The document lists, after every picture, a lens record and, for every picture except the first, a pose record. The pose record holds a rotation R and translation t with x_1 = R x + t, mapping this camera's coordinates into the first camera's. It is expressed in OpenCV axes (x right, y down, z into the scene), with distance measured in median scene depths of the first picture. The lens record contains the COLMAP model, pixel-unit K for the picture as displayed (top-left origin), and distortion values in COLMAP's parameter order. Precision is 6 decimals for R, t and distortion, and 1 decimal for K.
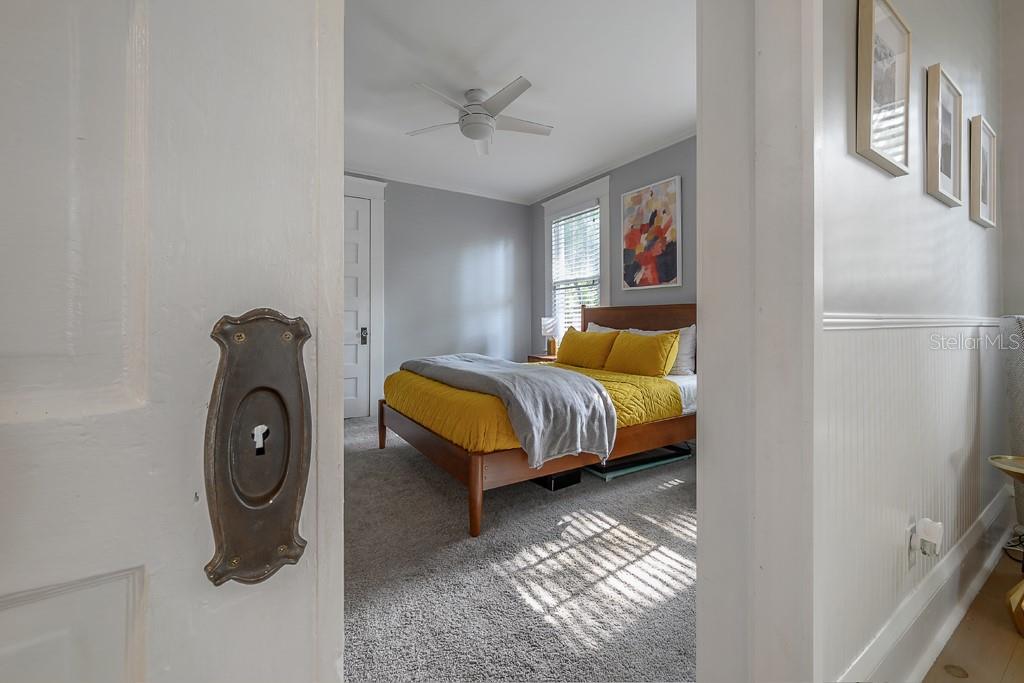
lens RADIAL K [[409.5, 0, 498.0], [0, 409.5, 322.6], [0, 0, 1]] dist [-0.001783, 0.001089]
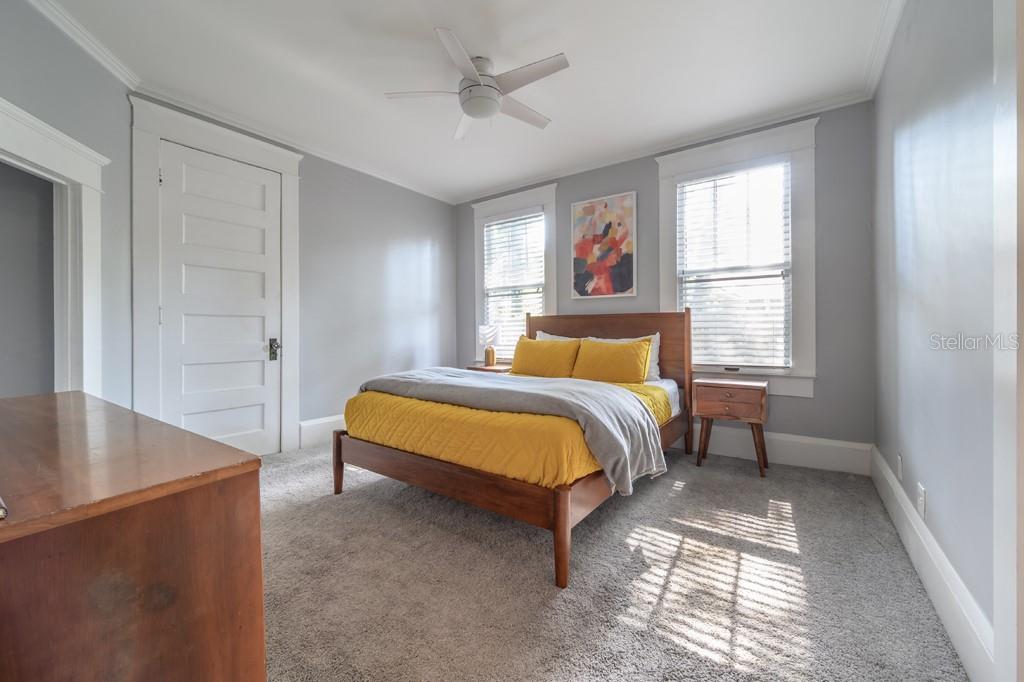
lens RADIAL K [[409.5, 0, 499.7], [0, 409.5, 332.3], [0, 0, 1]] dist [-0.001783, 0.001089]
pose [[0.925965, -0.003625, 0.377592, -0.254909], [0.002838, 0.999992, 0.002639, 0.000253], [-0.377598, -0.001372, 0.925968, 0.143068]]
